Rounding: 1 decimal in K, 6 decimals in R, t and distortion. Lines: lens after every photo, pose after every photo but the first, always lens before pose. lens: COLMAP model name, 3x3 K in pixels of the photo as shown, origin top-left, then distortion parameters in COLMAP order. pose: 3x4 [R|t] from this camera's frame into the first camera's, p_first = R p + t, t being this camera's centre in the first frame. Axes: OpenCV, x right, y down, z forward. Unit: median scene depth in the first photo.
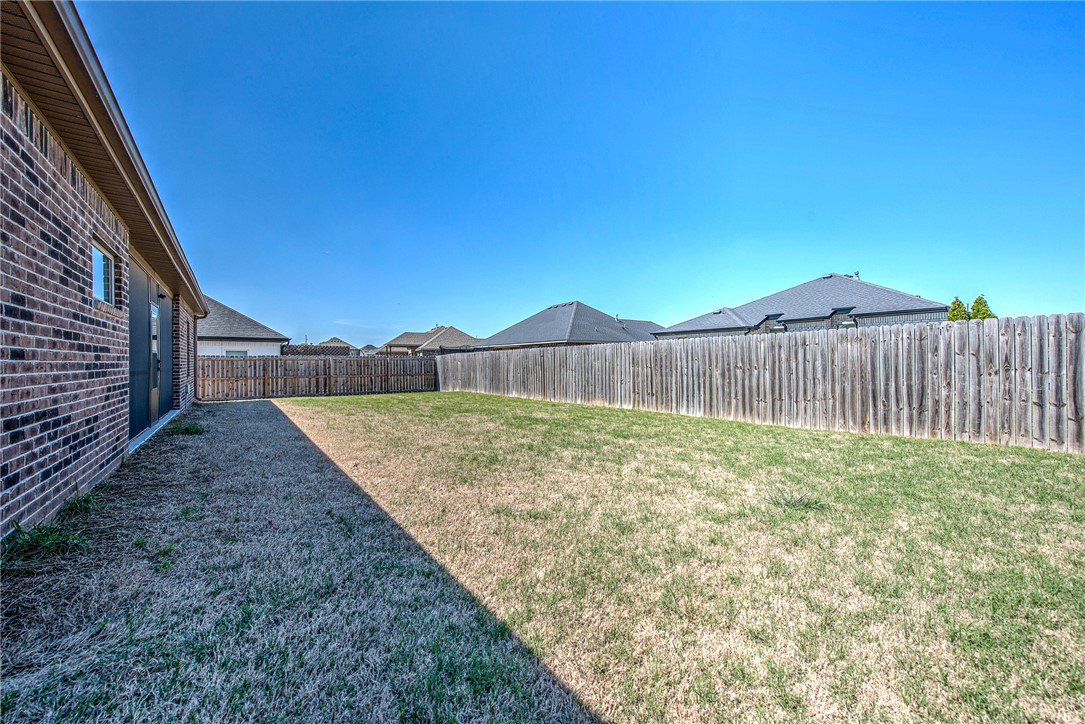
lens RADIAL K [[430.4, 0, 541.9], [0, 430.4, 359.0], [0, 0, 1]] dist [0.026983, 0.000184]
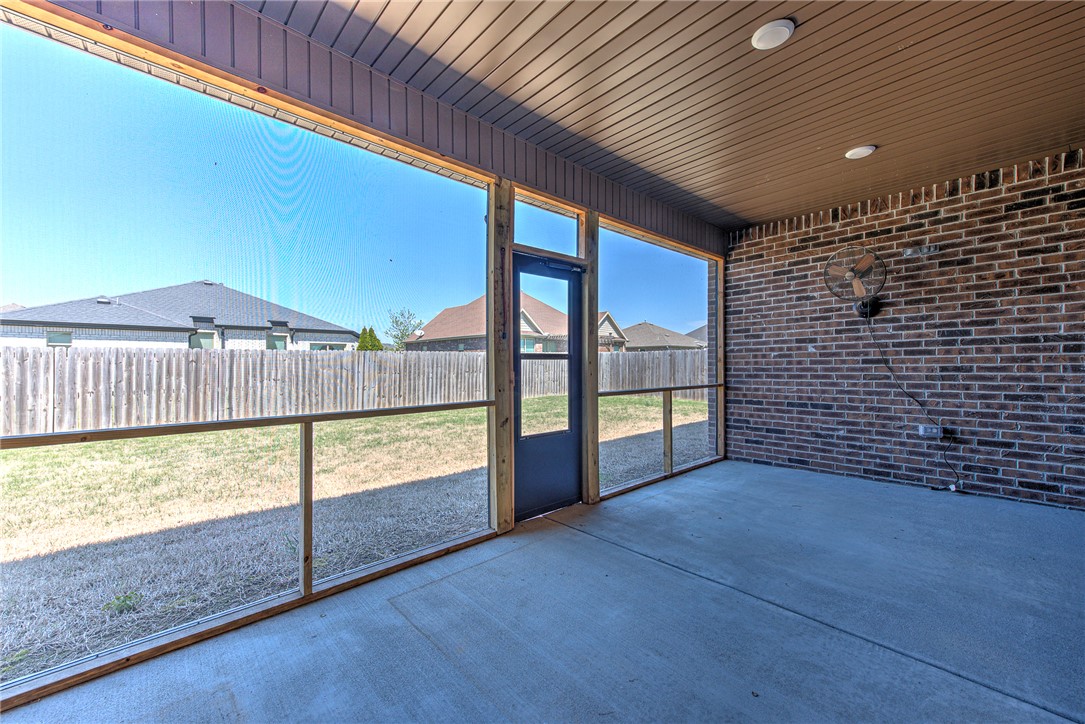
lens RADIAL K [[430.4, 0, 540.8], [0, 430.4, 360.8], [0, 0, 1]] dist [0.026983, 0.000184]
pose [[-0.114676, 0.008846, 0.993364, -0.835201], [-0.005192, 0.999941, -0.009504, -0.004906], [-0.993389, -0.006247, -0.114623, 0.641570]]
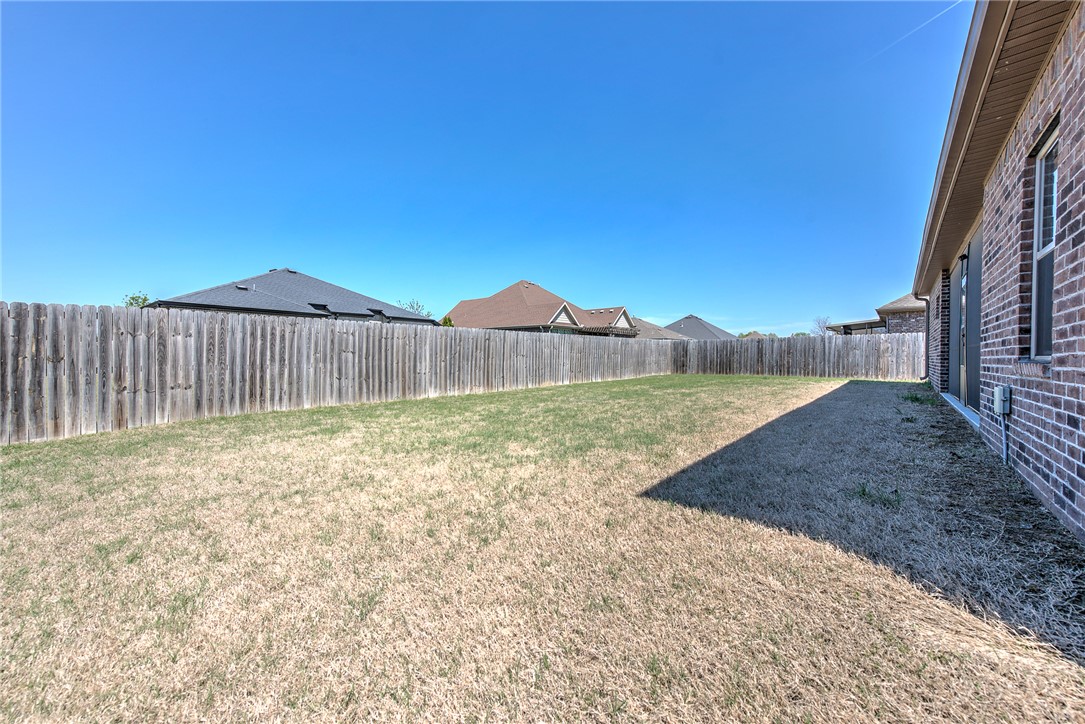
lens RADIAL K [[430.4, 0, 545.3], [0, 430.4, 361.5], [0, 0, 1]] dist [0.026983, 0.000184]
pose [[-0.269886, -0.004219, 0.962883, -0.971969], [-0.006866, 0.999973, 0.002457, 0.038682], [-0.962868, -0.005948, -0.269907, 1.296461]]
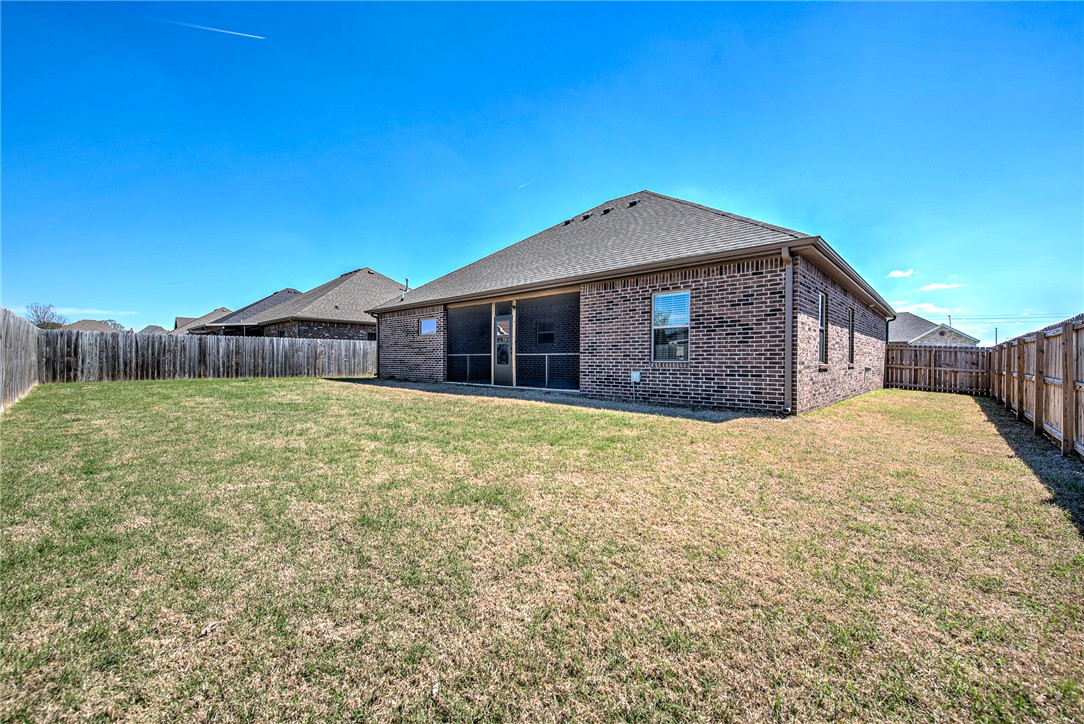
lens RADIAL K [[430.0, 0, 540.2], [0, 430.0, 362.4], [0, 0, 1]] dist [0.026983, 0.000184]
pose [[-0.980763, -0.002392, -0.195189, -0.431535], [-0.001580, 0.999989, -0.004316, 0.040722], [0.195198, -0.003925, -0.980756, 1.645583]]
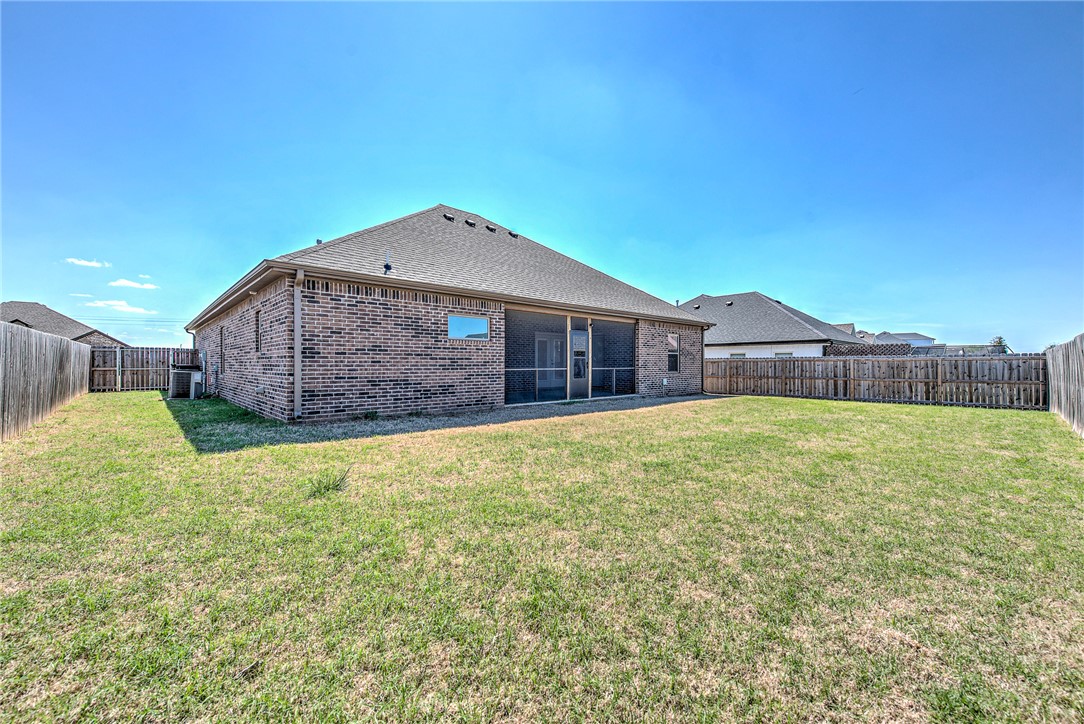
lens RADIAL K [[430.0, 0, 552.0], [0, 430.0, 357.5], [0, 0, 1]] dist [0.026983, 0.000184]
pose [[0.143882, -0.011077, -0.989533, 0.496177], [0.007561, 0.999920, -0.010094, -0.000157], [0.989566, -0.006030, 0.143954, 0.391845]]
